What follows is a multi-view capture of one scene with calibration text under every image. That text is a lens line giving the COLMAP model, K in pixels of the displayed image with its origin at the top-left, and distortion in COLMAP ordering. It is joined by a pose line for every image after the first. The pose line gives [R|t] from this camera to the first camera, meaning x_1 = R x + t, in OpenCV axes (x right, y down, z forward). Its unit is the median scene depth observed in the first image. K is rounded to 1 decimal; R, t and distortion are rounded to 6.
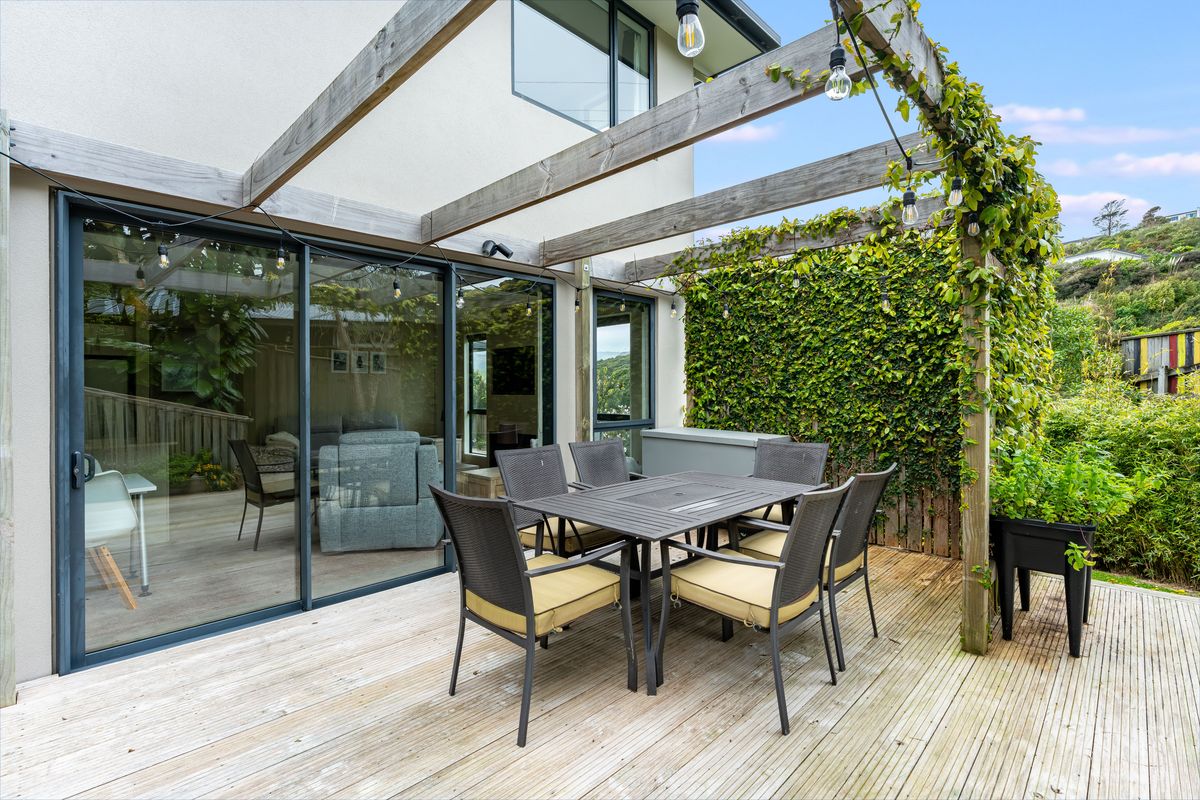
lens RADIAL K [[556.7, 0, 556.4], [0, 556.7, 451.6], [0, 0, 1]] dist [-0.002838, -0.000067]
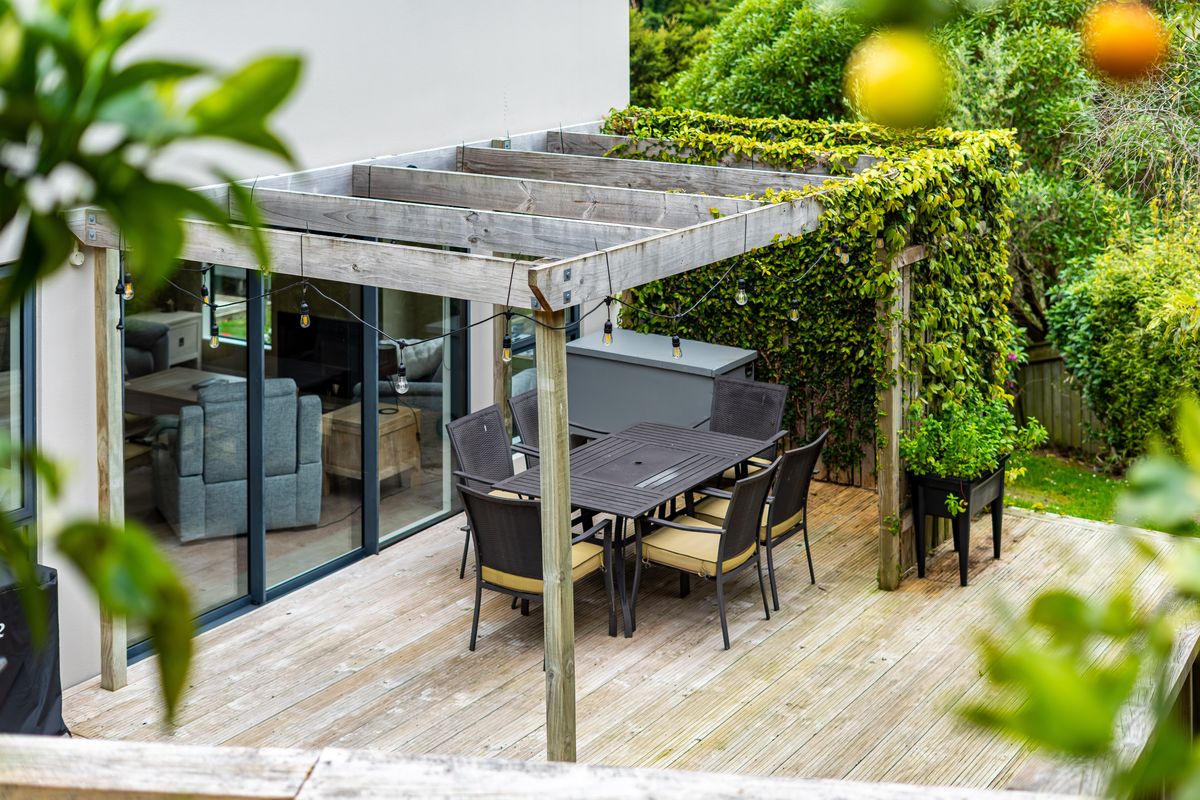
lens RADIAL K [[1647.5, 0, 602.0], [0, 1647.5, 397.6], [0, 0, 1]] dist [-0.015696, 0.000000]
pose [[0.965704, -0.046820, 0.255390, -0.443123], [0.011780, 0.990495, 0.137041, -0.332368], [-0.259379, -0.129333, 0.957077, -1.350291]]
